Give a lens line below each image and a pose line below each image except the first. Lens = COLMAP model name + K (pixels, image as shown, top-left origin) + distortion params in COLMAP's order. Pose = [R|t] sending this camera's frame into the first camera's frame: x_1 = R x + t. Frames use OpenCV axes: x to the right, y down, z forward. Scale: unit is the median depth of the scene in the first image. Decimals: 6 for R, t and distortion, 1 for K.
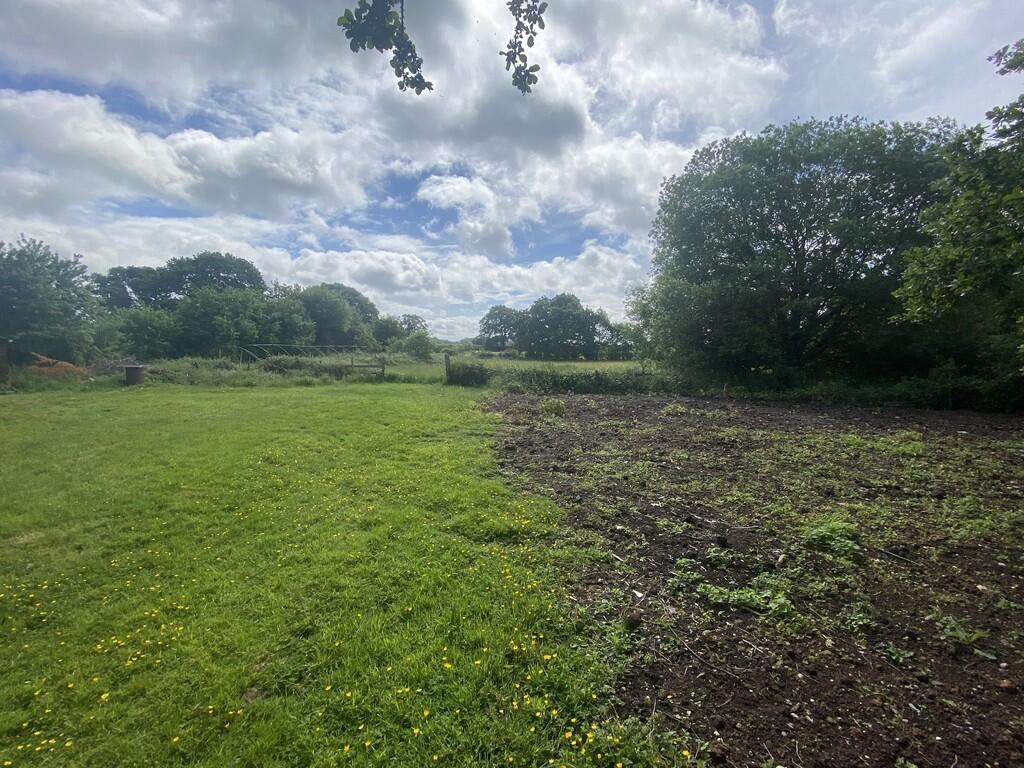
lens RADIAL K [[413.2, 0, 510.8], [0, 413.2, 375.3], [0, 0, 1]] dist [-0.002065, -0.000047]
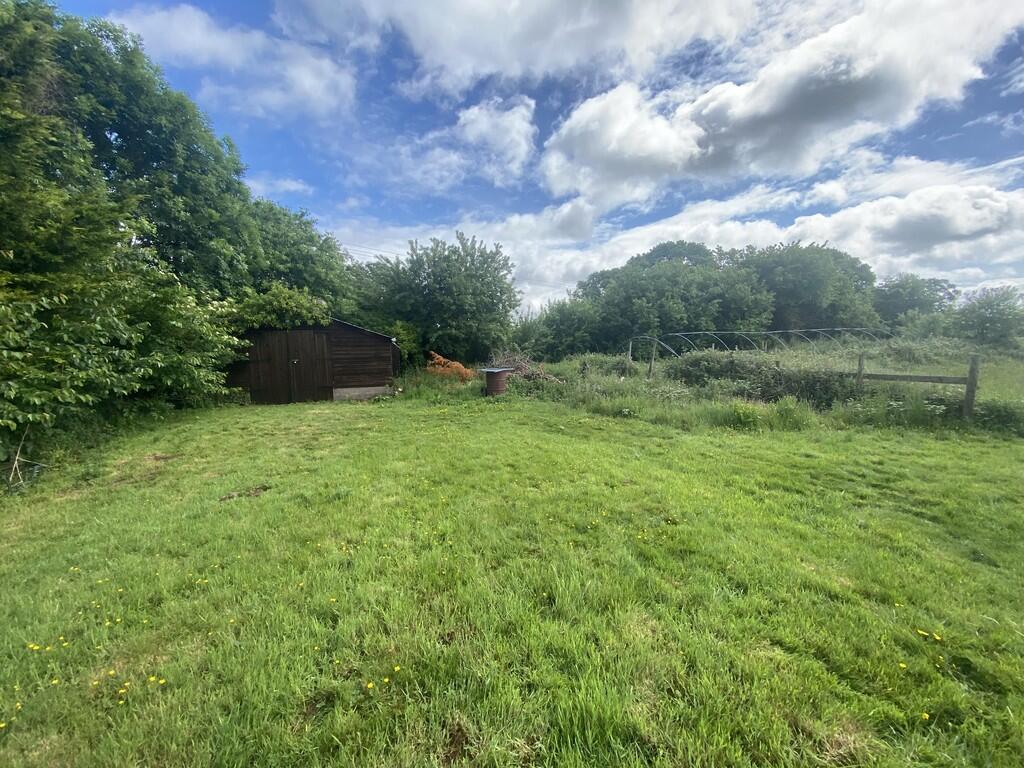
lens RADIAL K [[413.2, 0, 511.8], [0, 413.2, 377.3], [0, 0, 1]] dist [-0.002065, -0.000047]
pose [[0.534706, 0.047365, -0.843709, -0.200482], [-0.017729, 0.998837, 0.044837, -0.029978], [0.844852, -0.009017, 0.534924, 0.439768]]
